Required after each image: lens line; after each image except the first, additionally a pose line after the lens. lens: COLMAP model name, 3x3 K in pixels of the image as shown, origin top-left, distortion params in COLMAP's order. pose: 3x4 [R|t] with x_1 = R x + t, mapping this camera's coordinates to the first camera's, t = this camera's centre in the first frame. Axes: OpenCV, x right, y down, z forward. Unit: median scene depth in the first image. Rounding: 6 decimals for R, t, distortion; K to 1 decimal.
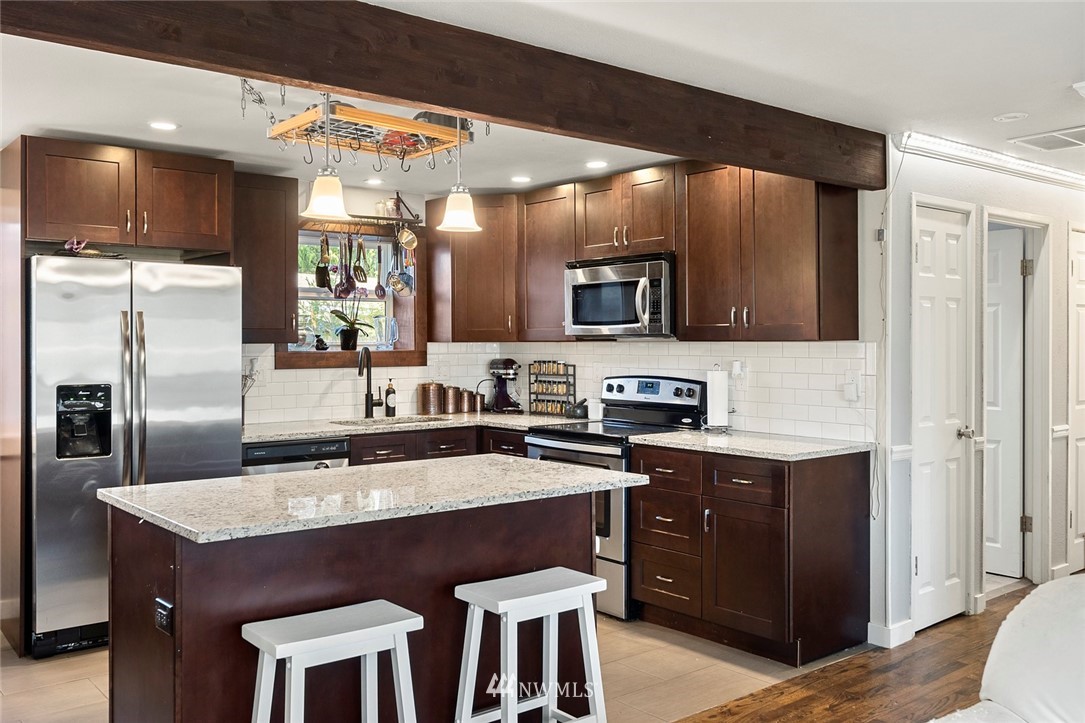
lens RADIAL K [[940.8, 0, 528.9], [0, 940.8, 343.6], [0, 0, 1]] dist [0.004384, -0.016078]
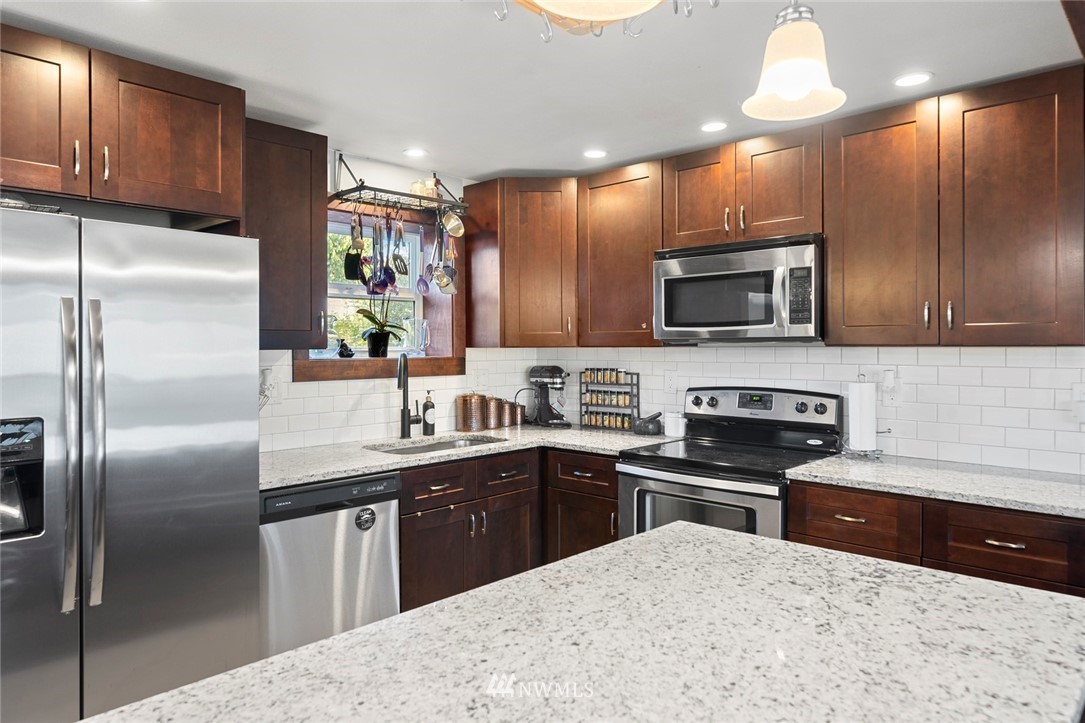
lens RADIAL K [[690.7, 0, 534.0], [0, 690.7, 348.3], [0, 0, 1]] dist [0.001706, 0.001180]
pose [[0.991658, -0.000895, 0.128896, -0.143342], [0.000903, 1.000000, -0.000009, -0.000938], [-0.128896, 0.000125, 0.991658, 0.396431]]
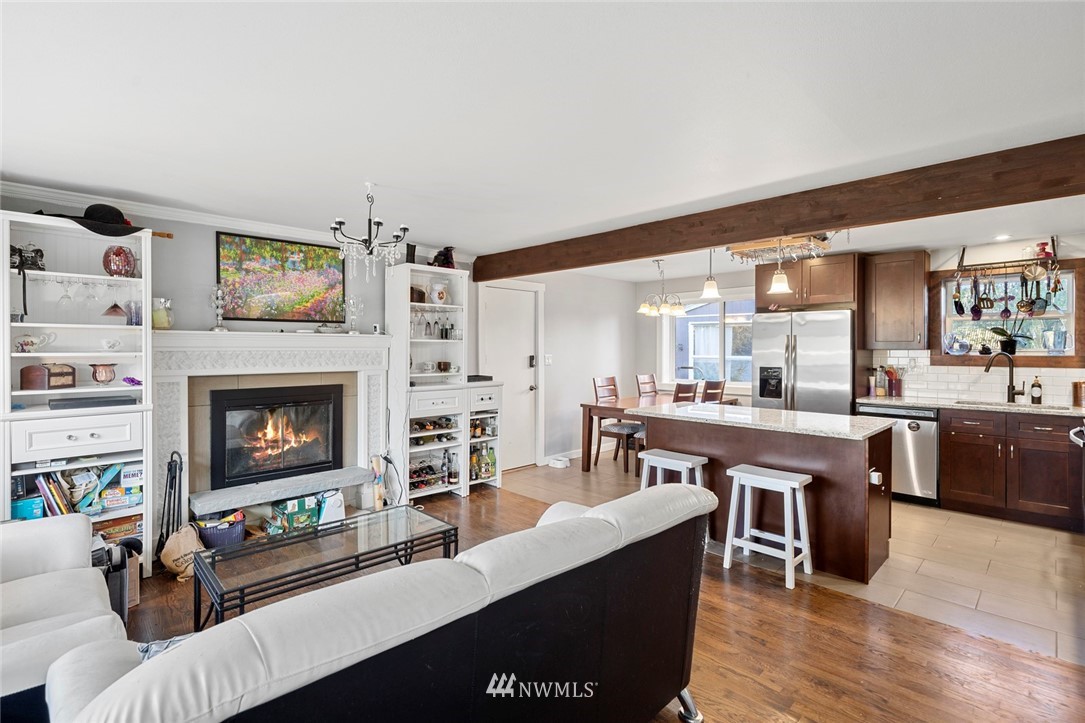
lens RADIAL K [[506.7, 0, 537.6], [0, 506.7, 357.0], [0, 0, 1]] dist [-0.000507, 0.001151]
pose [[0.098092, 0.018655, -0.995003, 0.548739], [-0.001689, 0.999826, 0.018579, -0.003028], [0.995176, -0.000142, 0.098106, 0.226940]]
